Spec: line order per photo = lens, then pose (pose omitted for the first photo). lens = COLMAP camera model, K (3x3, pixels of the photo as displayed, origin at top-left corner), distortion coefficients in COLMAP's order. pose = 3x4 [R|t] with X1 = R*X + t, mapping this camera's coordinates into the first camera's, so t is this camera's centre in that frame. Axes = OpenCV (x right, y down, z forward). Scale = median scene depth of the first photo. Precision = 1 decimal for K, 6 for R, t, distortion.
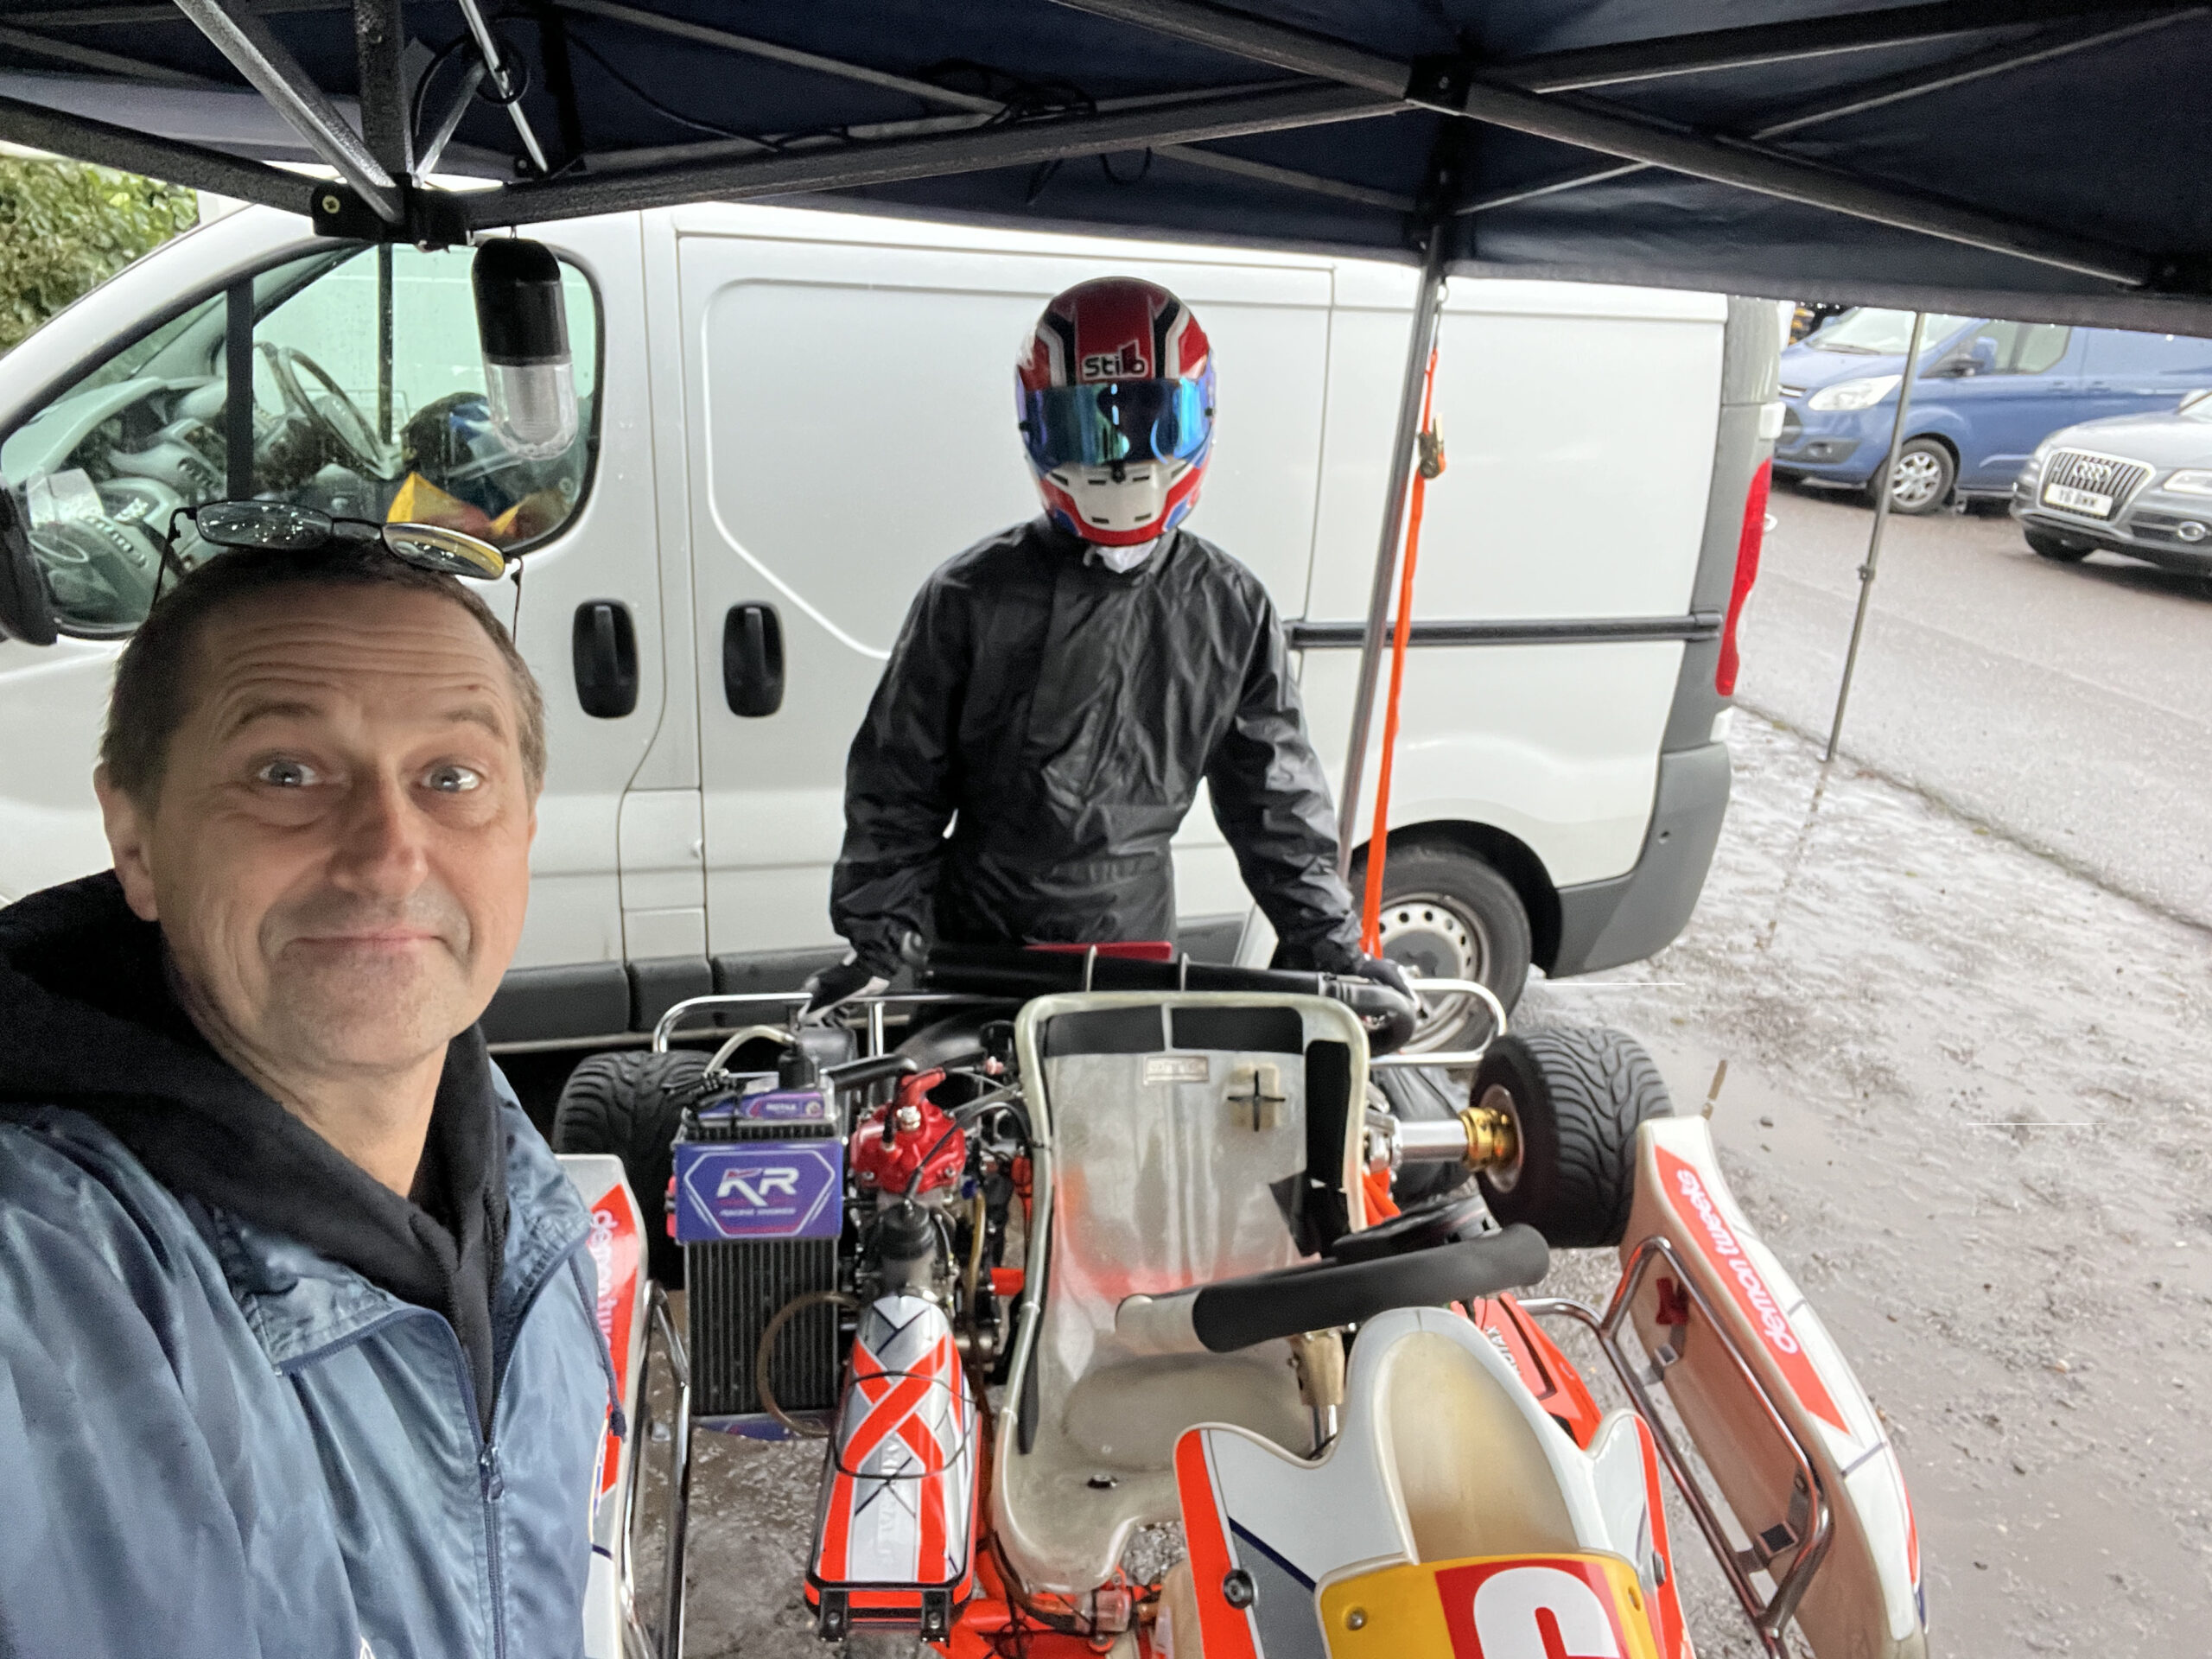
lens RADIAL K [[1560.8, 0, 1102.8], [0, 1560.8, 833.9], [0, 0, 1]] dist [0.040209, -0.001535]
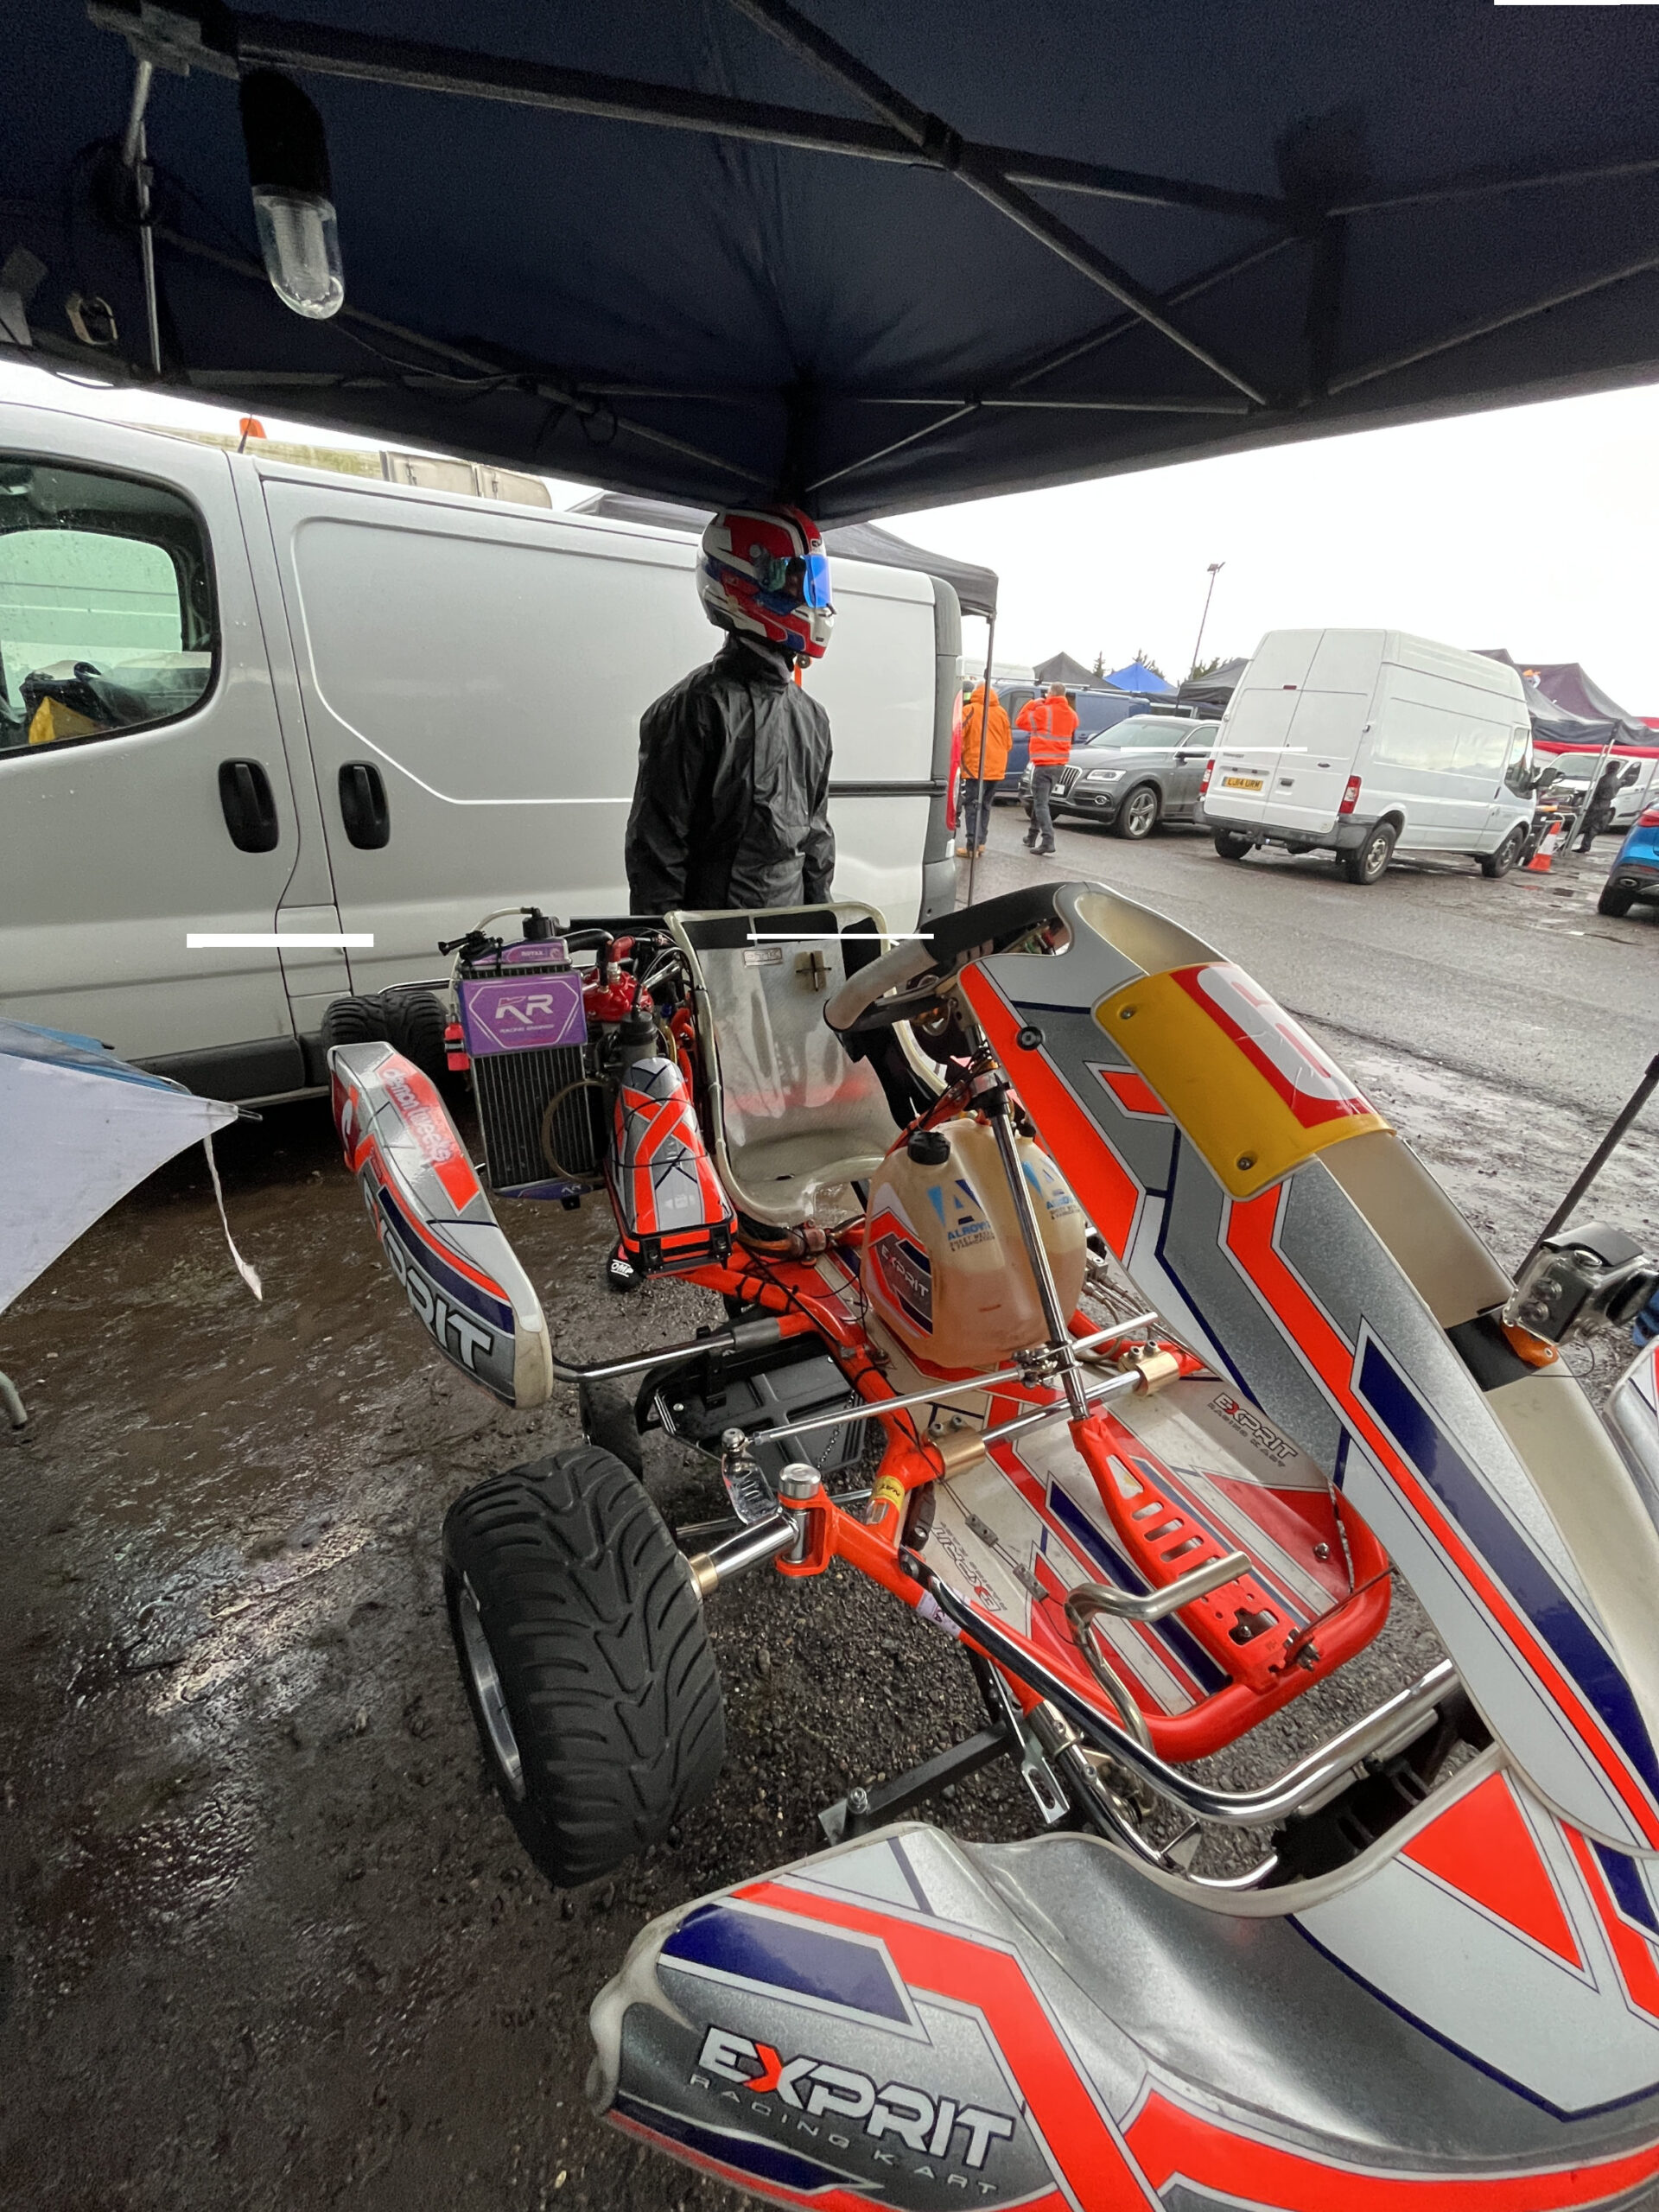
lens RADIAL K [[891.1, 0, 826.5], [0, 891.1, 1104.0], [0, 0, 1]] dist [0.000014, -0.000114]
pose [[0.940268, -0.144531, 0.308233, -0.124974], [0.124564, 0.988682, 0.083610, 0.153469], [-0.316829, -0.040221, 0.947629, 0.089514]]
